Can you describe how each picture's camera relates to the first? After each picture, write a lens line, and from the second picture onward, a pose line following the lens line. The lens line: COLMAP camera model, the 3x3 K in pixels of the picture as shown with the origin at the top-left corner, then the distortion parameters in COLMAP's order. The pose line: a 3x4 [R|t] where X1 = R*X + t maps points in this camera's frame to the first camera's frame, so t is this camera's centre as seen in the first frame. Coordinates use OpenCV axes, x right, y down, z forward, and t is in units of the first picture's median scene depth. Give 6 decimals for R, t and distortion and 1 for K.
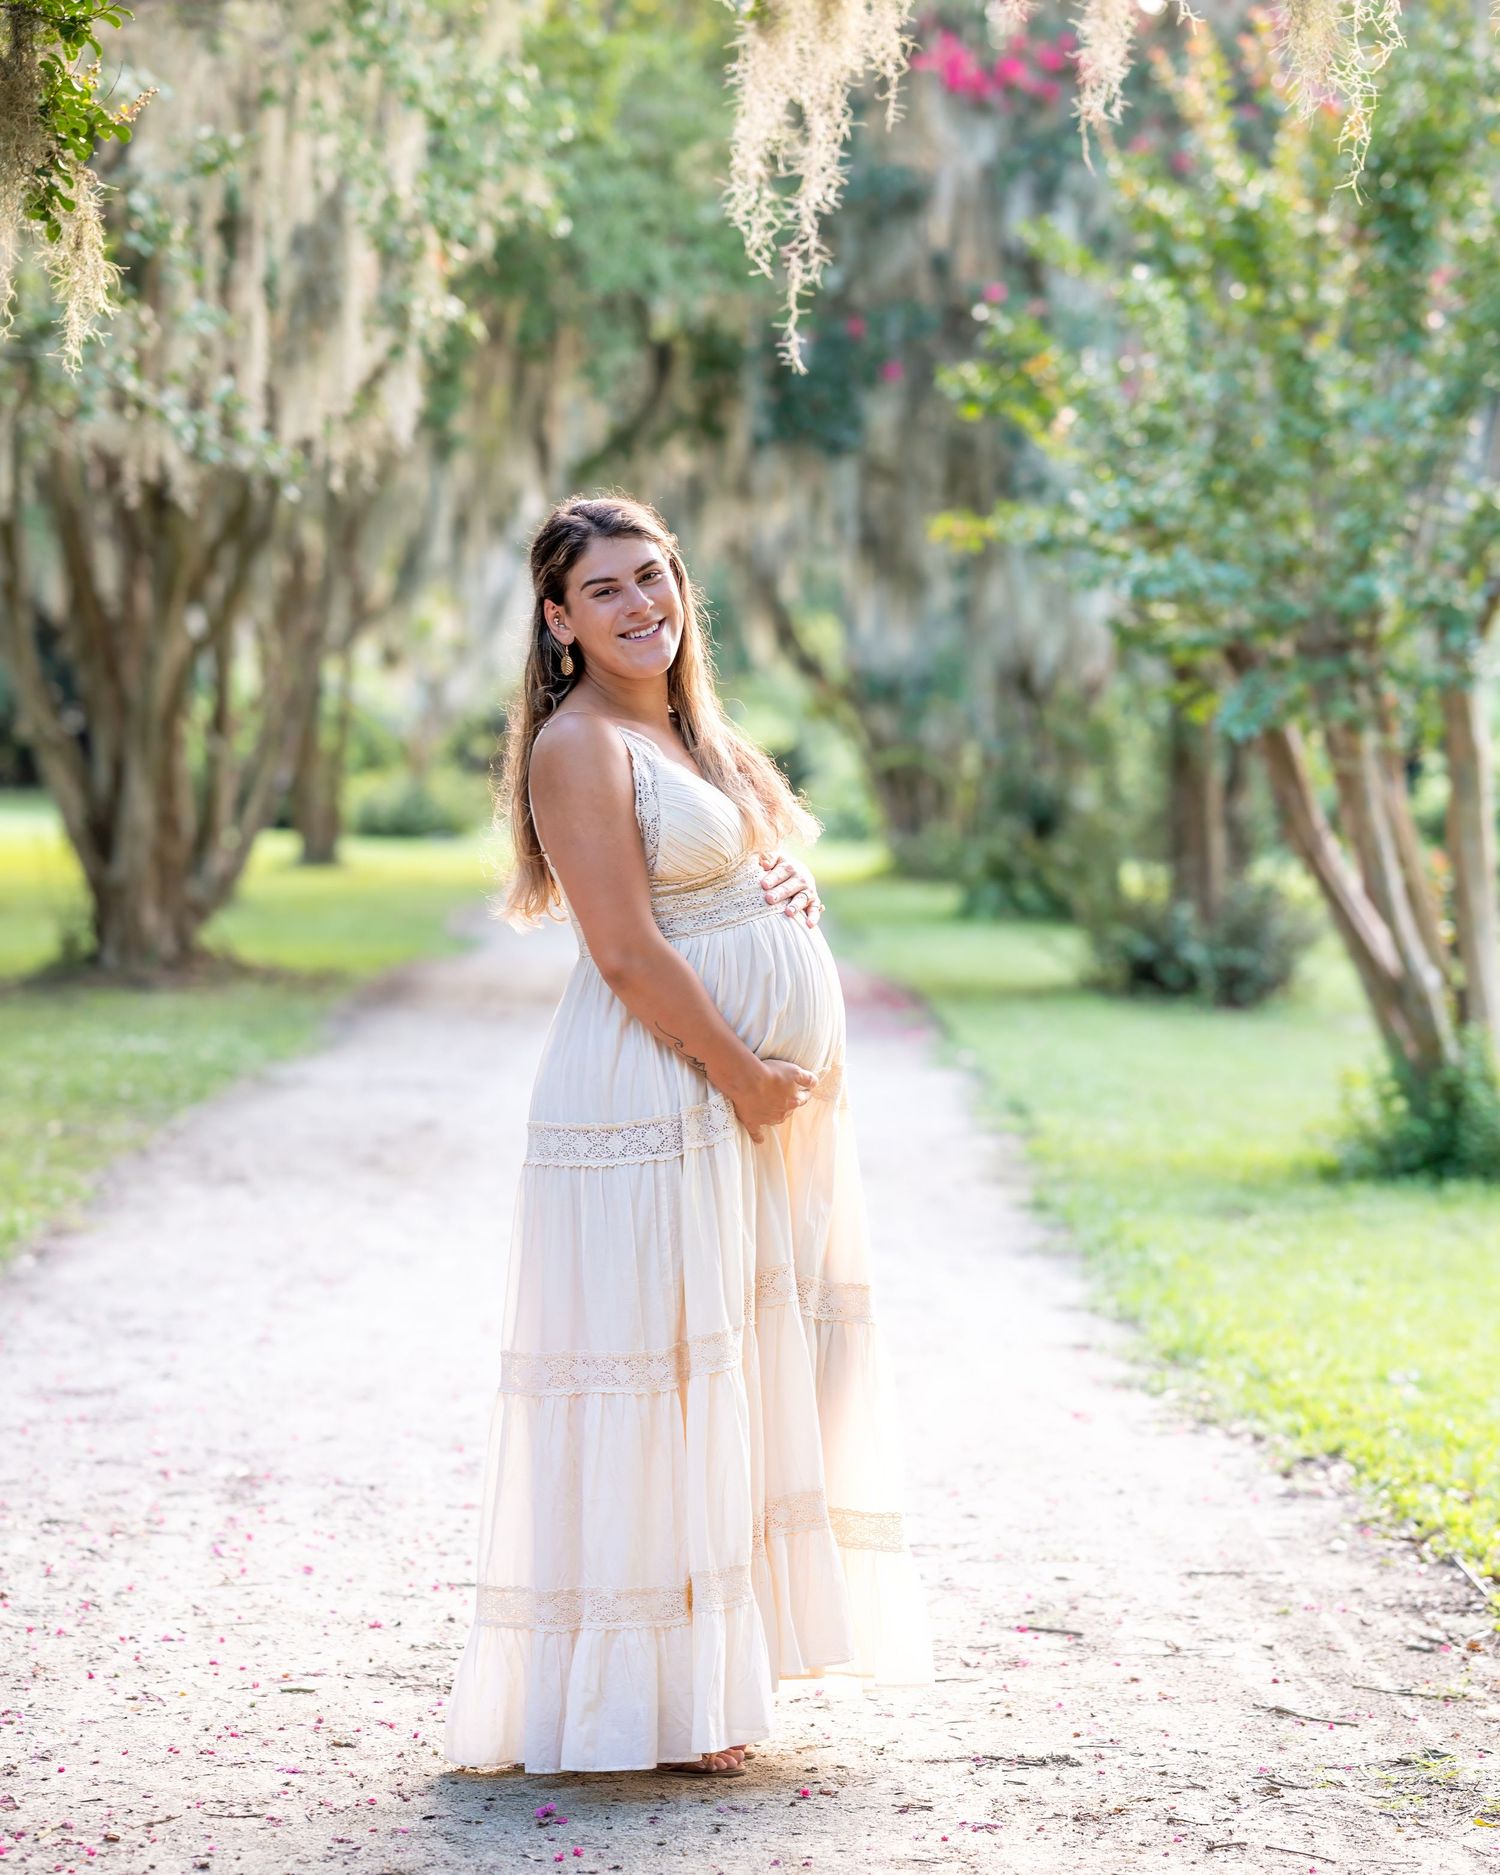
lens RADIAL K [[5012.2, 0, 919.3], [0, 5012.2, 934.9], [0, 0, 1]] dist [0.039185, 0.221069]
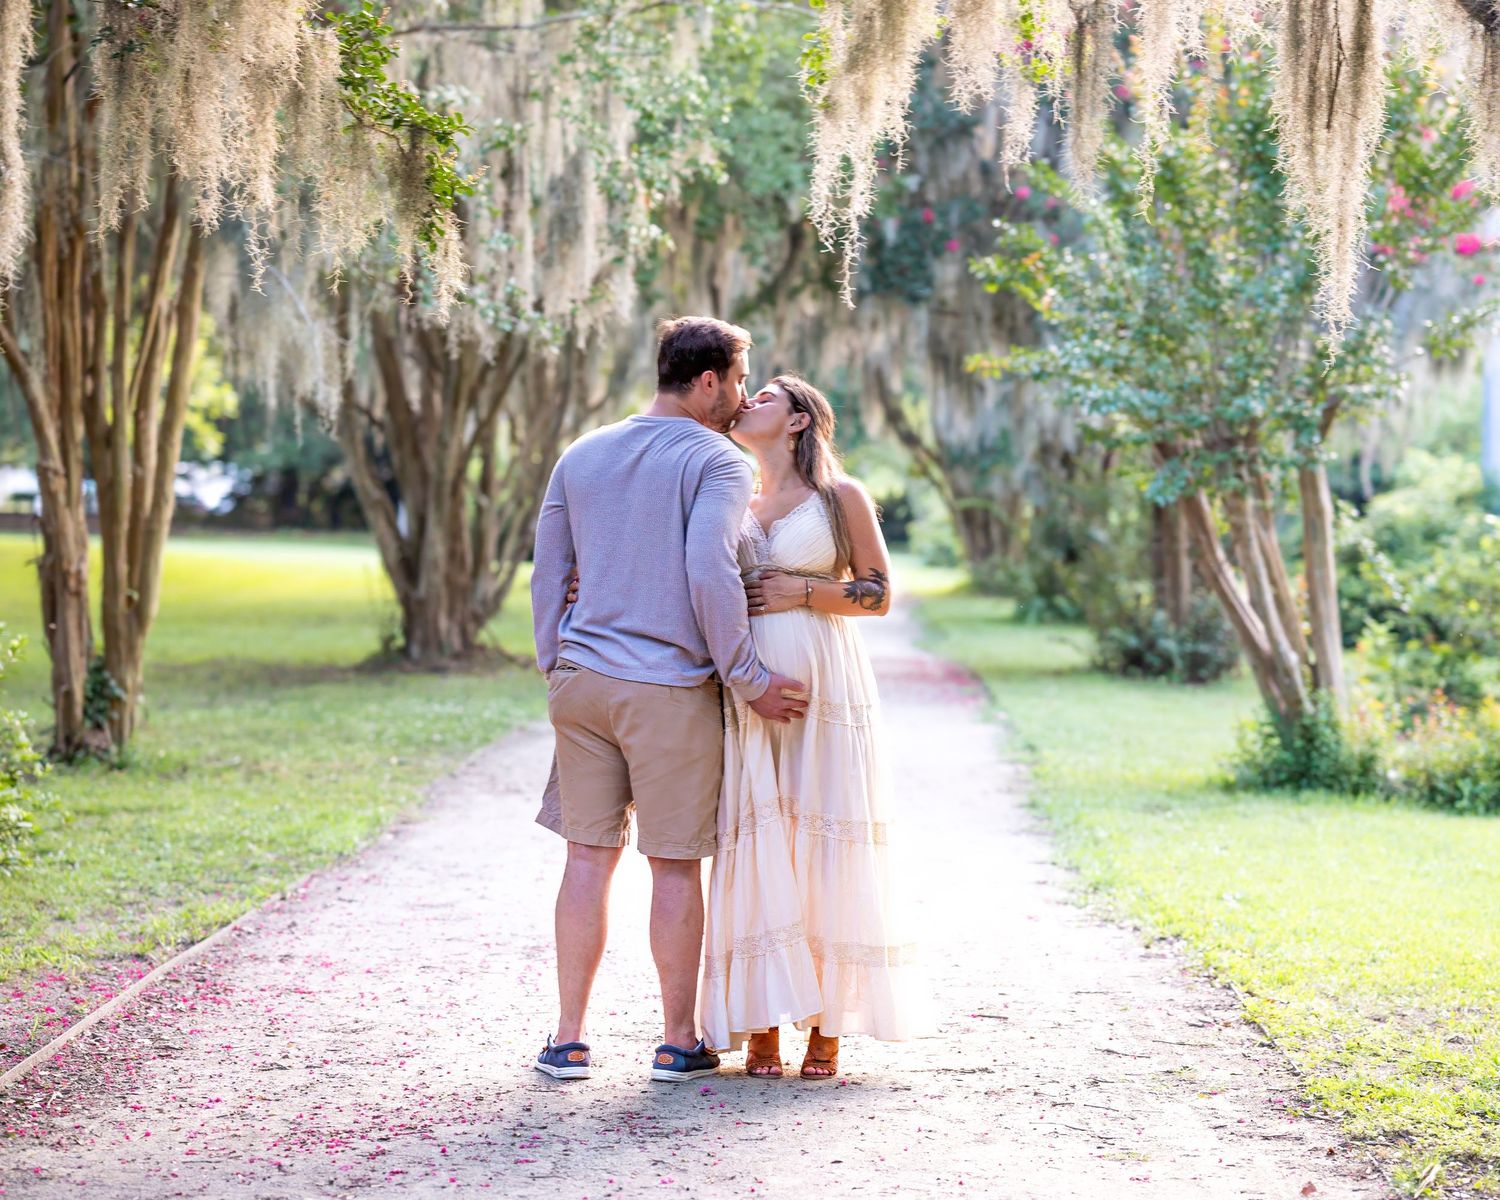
lens RADIAL K [[4009.8, 0, 750.0], [0, 4009.8, 600.0], [0, 0, 1]] dist [0.039185, 0.221069]
pose [[0.997648, -0.003791, -0.068445, 0.021228], [0.003127, 0.999947, -0.009814, 0.002451], [0.068479, 0.009577, 0.997607, -0.232508]]
